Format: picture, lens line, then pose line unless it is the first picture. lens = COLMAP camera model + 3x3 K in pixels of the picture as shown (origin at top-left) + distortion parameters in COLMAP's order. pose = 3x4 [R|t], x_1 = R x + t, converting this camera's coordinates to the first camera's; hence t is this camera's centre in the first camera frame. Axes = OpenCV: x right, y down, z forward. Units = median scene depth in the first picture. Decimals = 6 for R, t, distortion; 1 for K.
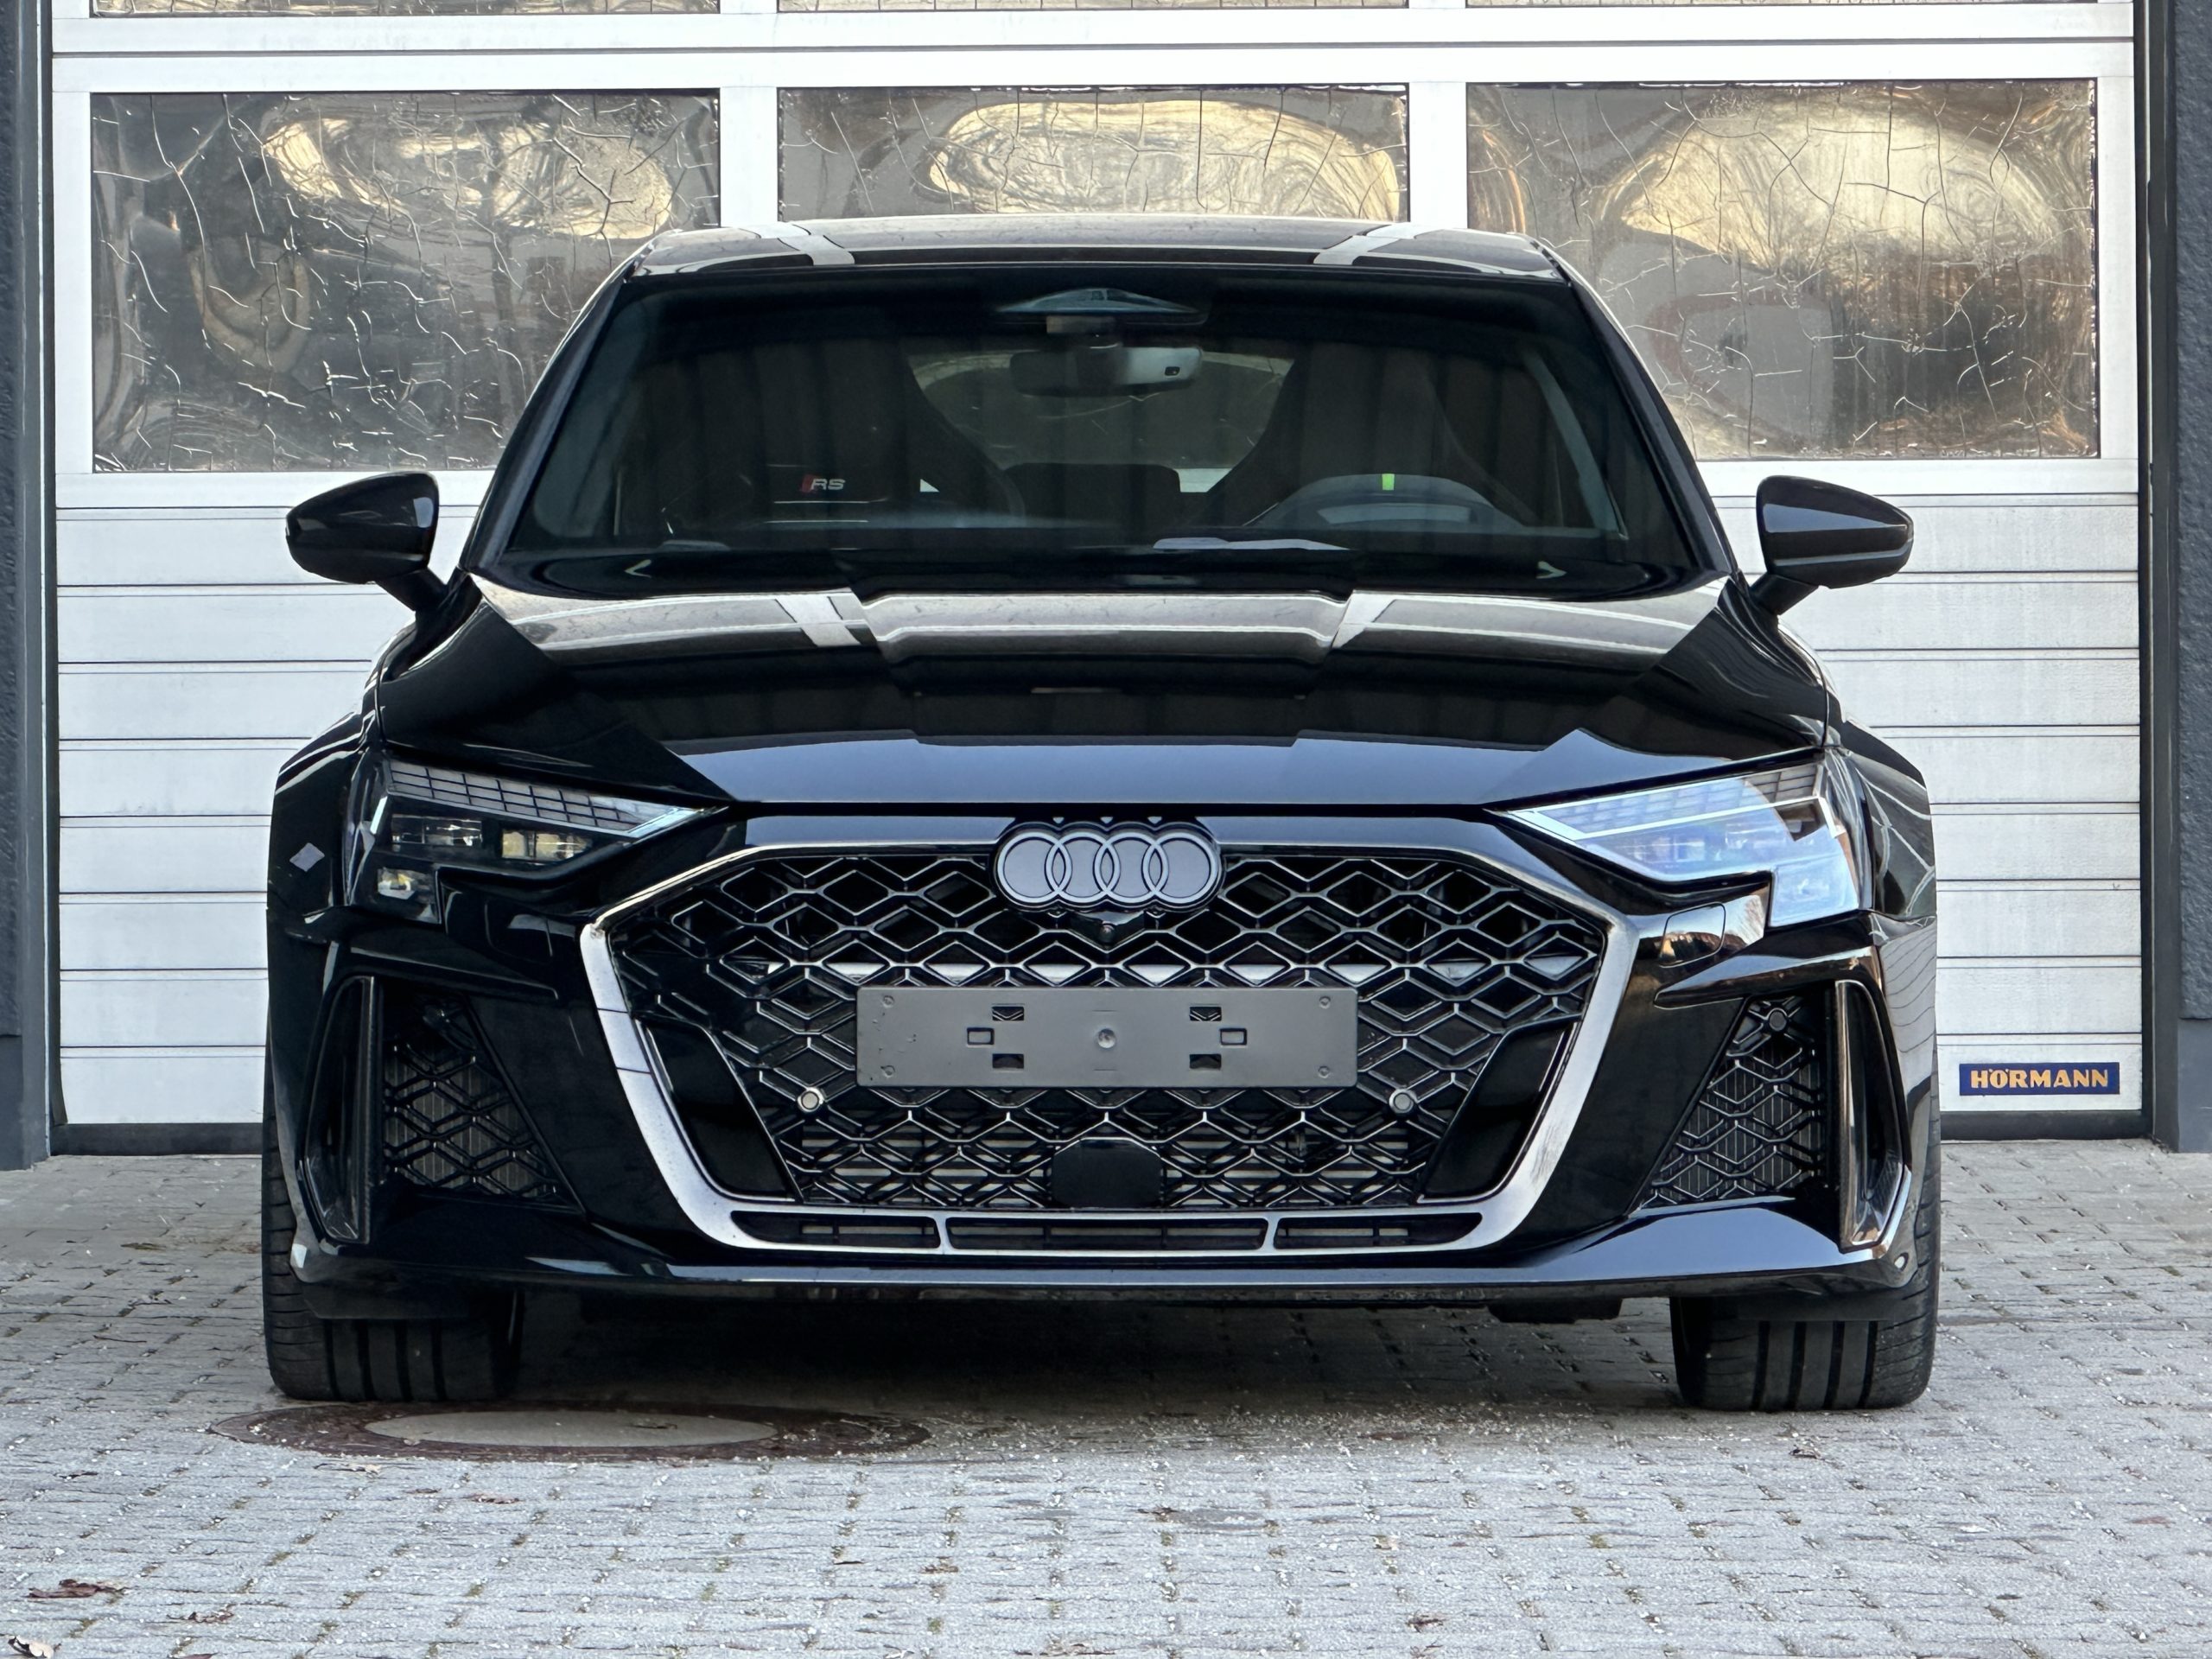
lens RADIAL K [[9245.5, 0, 1106.0], [0, 9245.5, 829.5], [0, 0, 1]] dist [-0.512689, 16.317064]
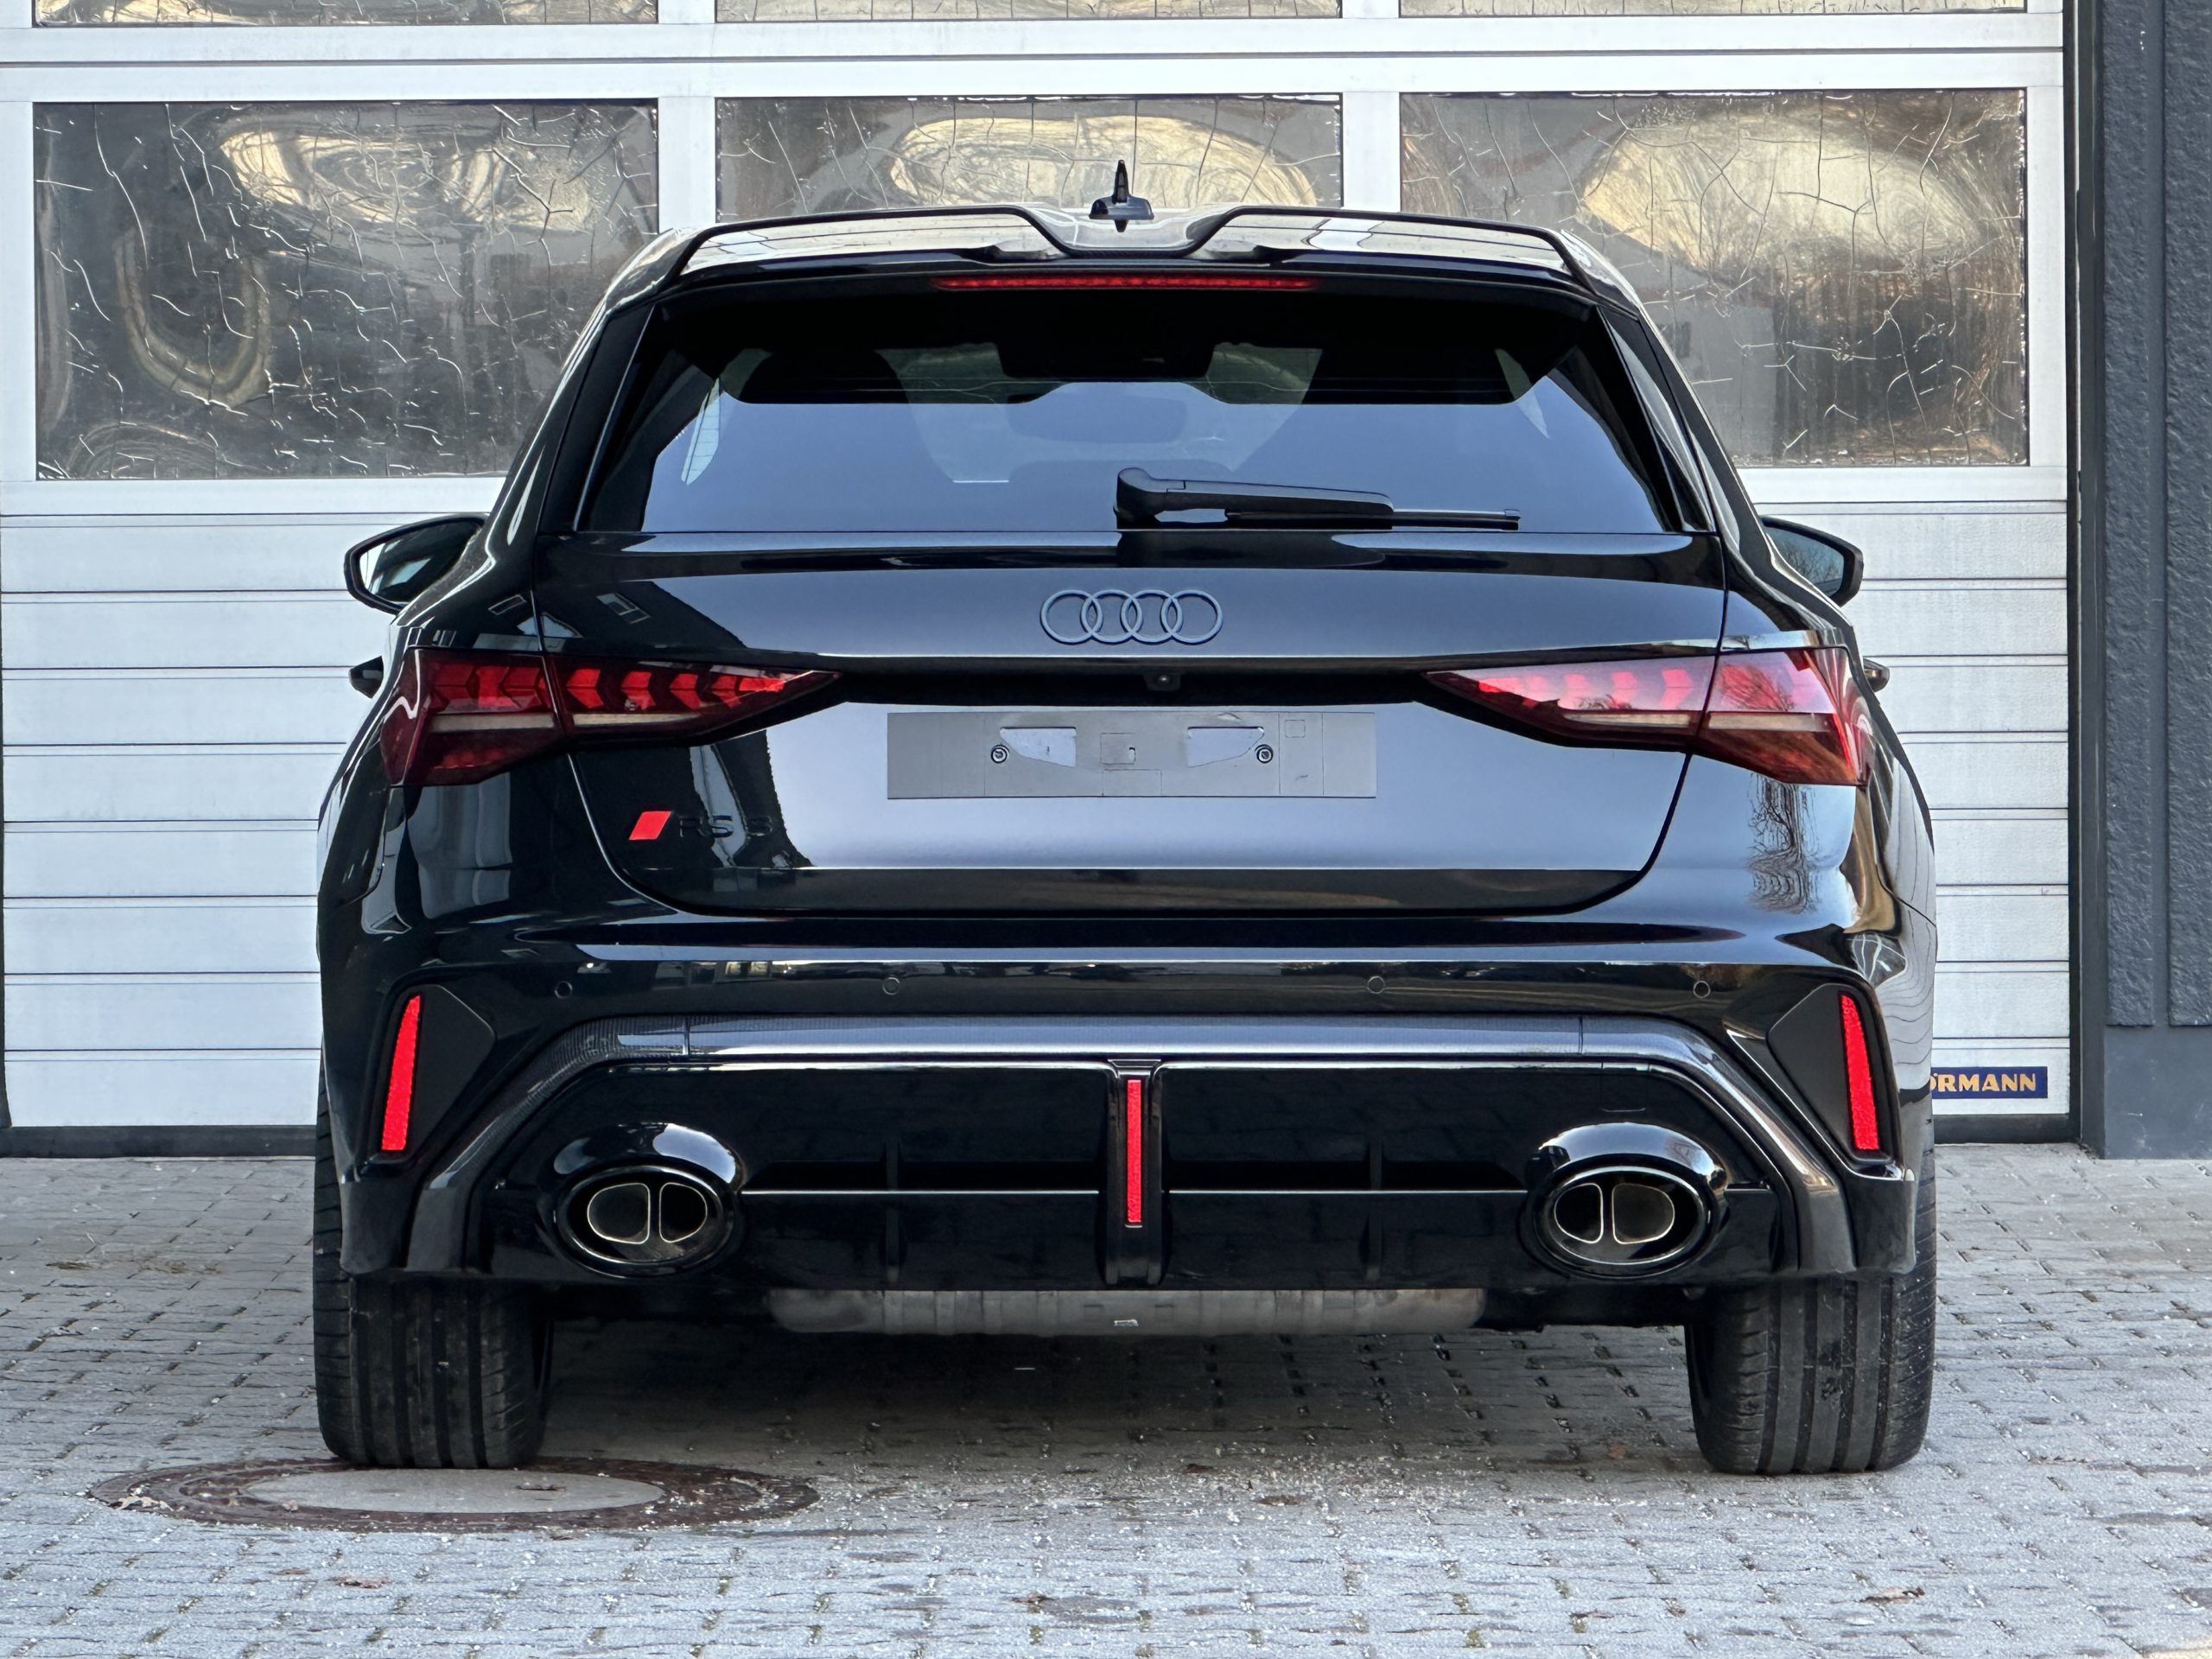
lens RADIAL K [[8851.7, 0, 1106.0], [0, 8851.7, 829.5], [0, 0, 1]] dist [-0.534485, 16.728214]
pose [[0.999997, 0.000137, -0.002236, 0.013910], [-0.000115, 0.999949, 0.010093, -0.015584], [0.002238, -0.010093, 0.999947, 0.054143]]
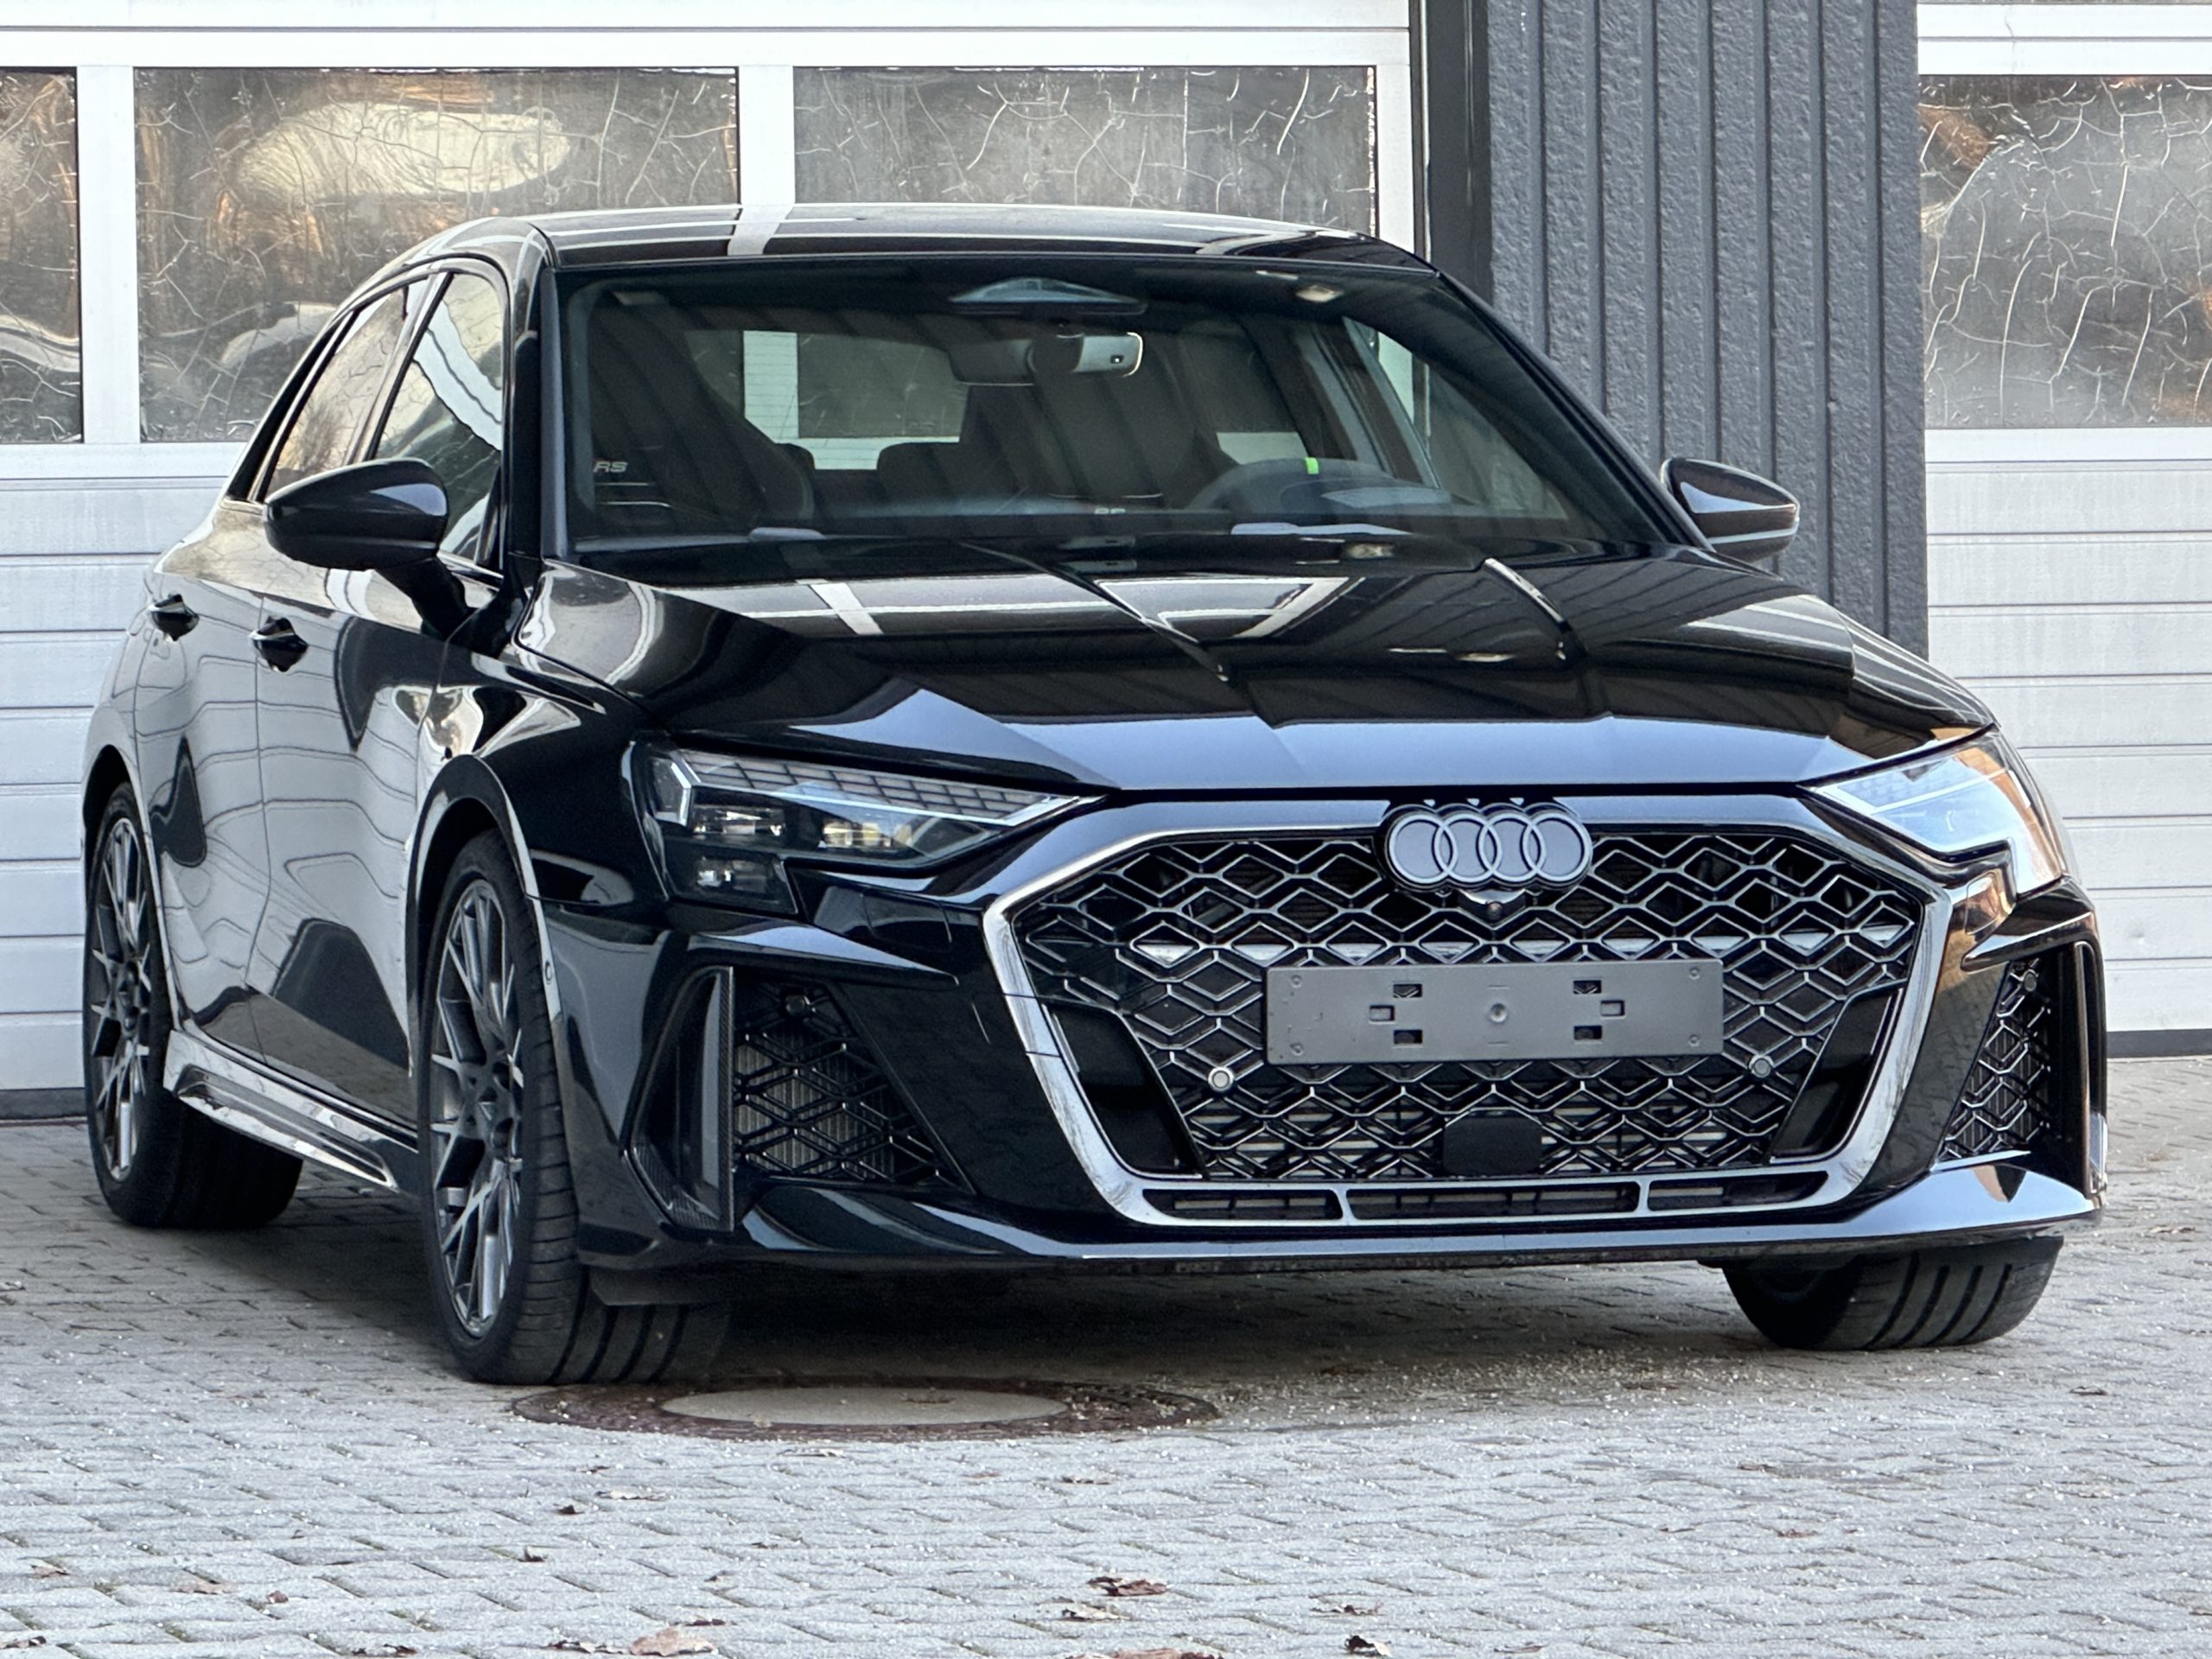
lens RADIAL K [[8952.1, 0, 1106.0], [0, 8952.1, 829.5], [0, 0, 1]] dist [-0.655280, 21.829431]
pose [[0.962826, -0.015757, 0.269663, -0.299828], [0.013324, 0.999852, 0.010853, -0.009053], [-0.269795, -0.006857, 0.962893, 0.043467]]
